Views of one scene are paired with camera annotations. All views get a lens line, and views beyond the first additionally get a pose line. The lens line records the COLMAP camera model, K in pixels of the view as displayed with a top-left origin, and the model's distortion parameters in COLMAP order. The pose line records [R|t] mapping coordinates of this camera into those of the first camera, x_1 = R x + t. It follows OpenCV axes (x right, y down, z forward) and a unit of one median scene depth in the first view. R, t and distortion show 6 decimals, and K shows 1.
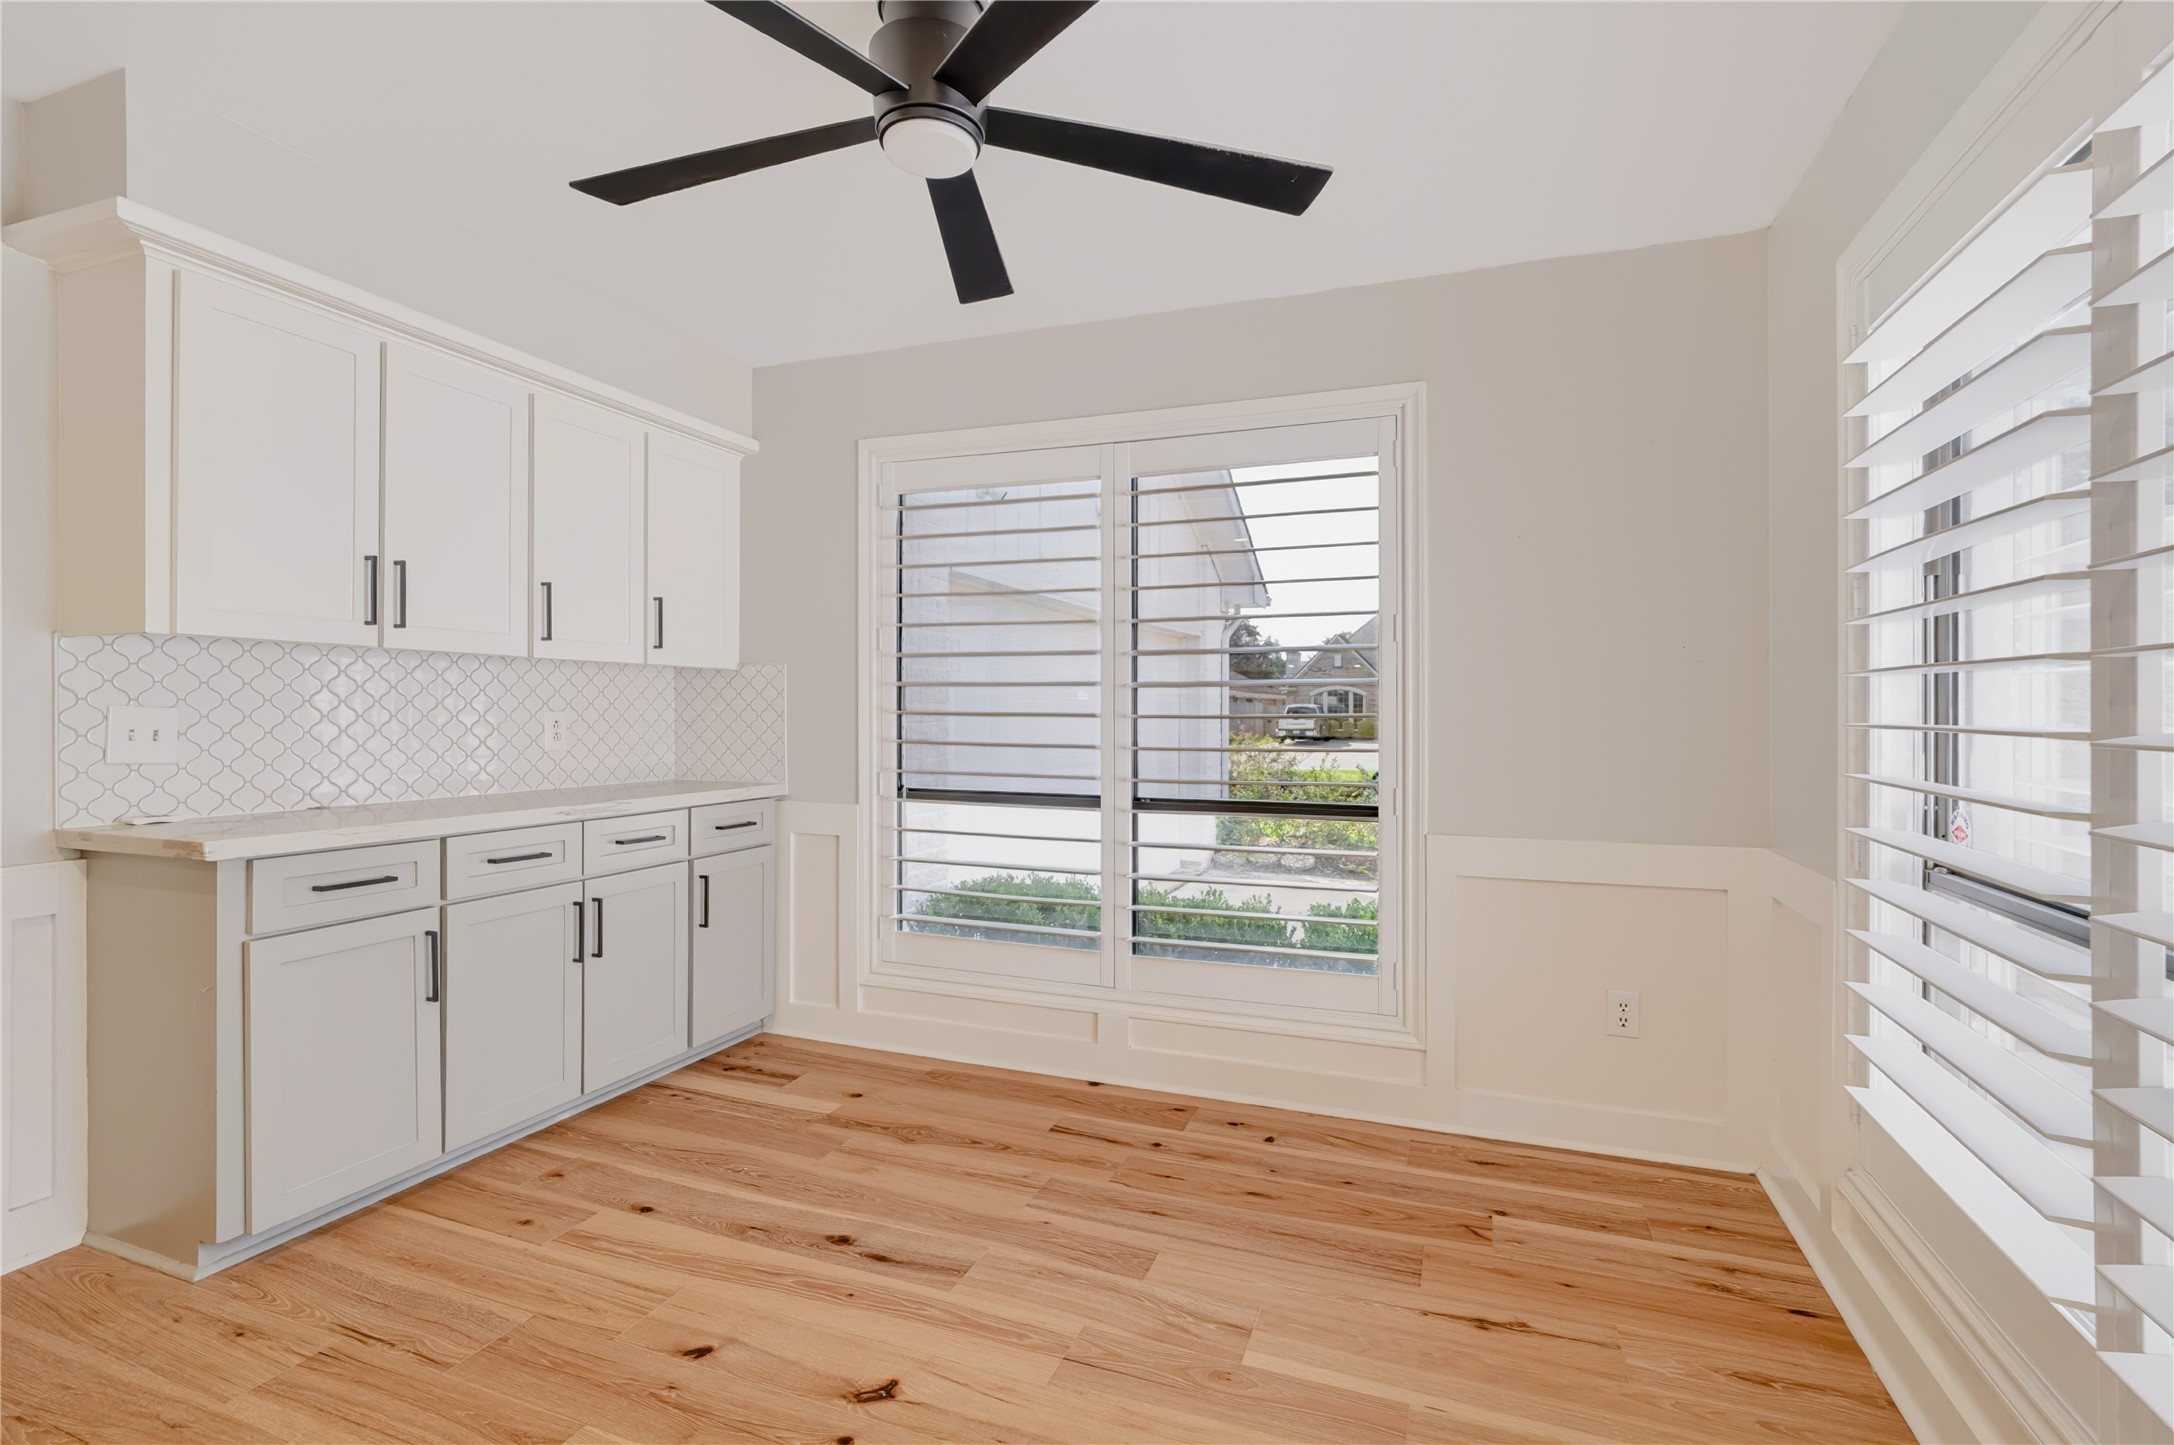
lens RADIAL K [[1026.5, 0, 1075.1], [0, 1026.5, 708.0], [0, 0, 1]] dist [-0.005967, 0.001455]
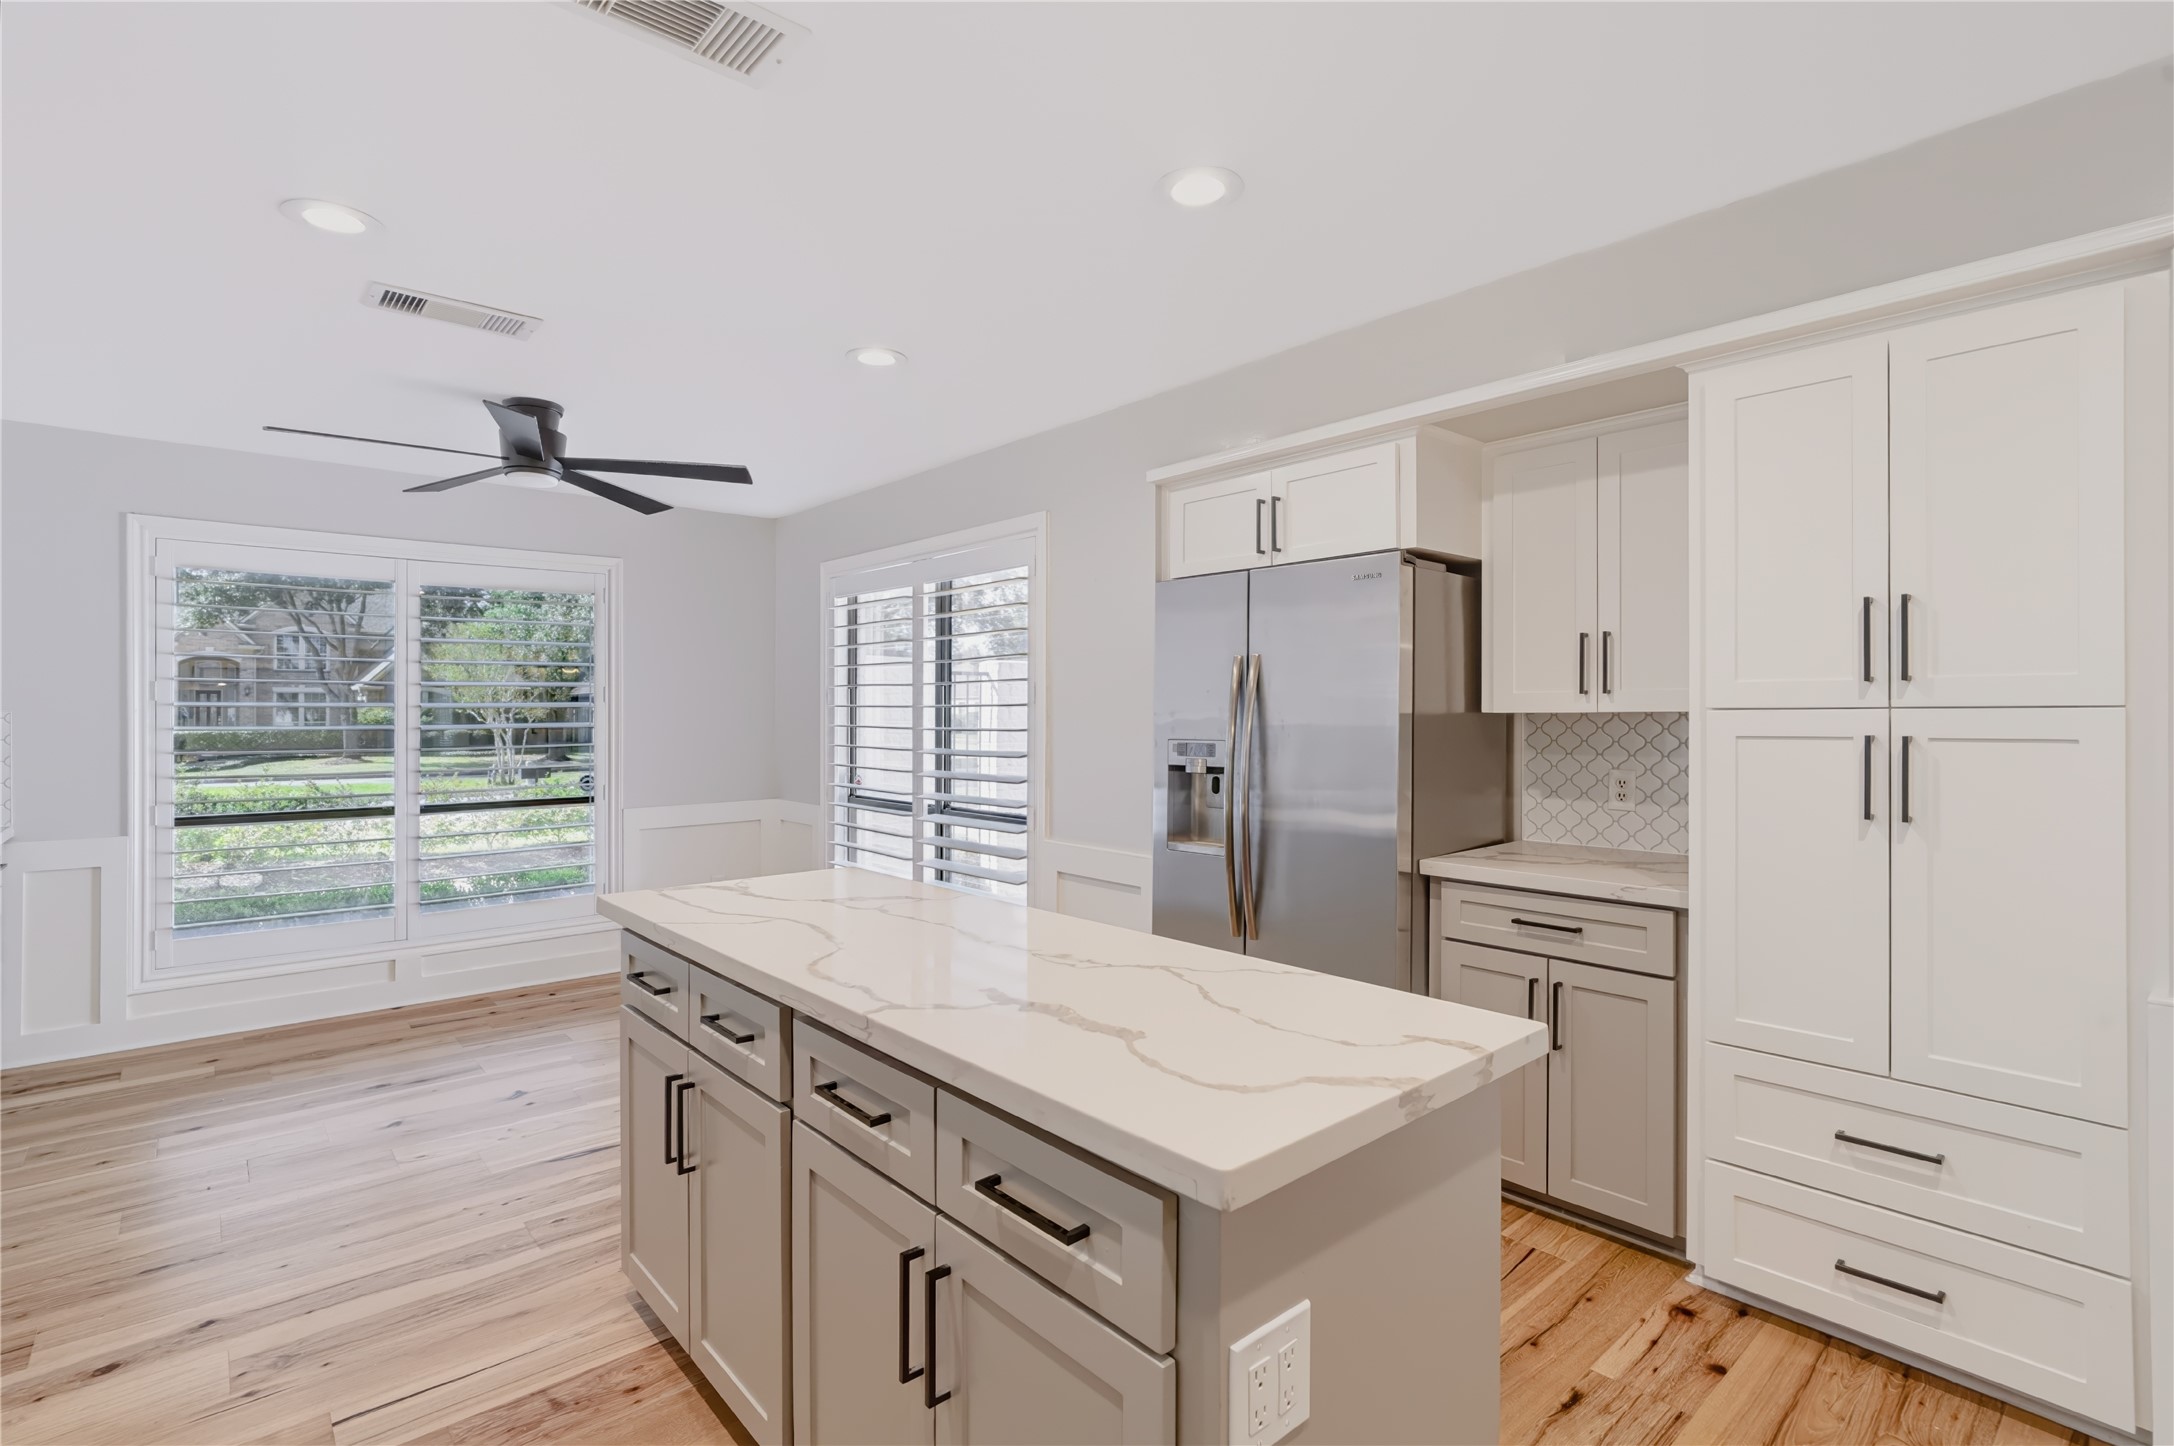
lens RADIAL K [[1026.5, 0, 1076.7], [0, 1026.5, 706.6], [0, 0, 1]] dist [-0.005967, 0.001455]
pose [[0.465956, -0.003624, 0.884801, -0.846909], [0.003229, 0.999992, 0.002395, -0.056662], [-0.884802, 0.001741, 0.465964, -0.531730]]
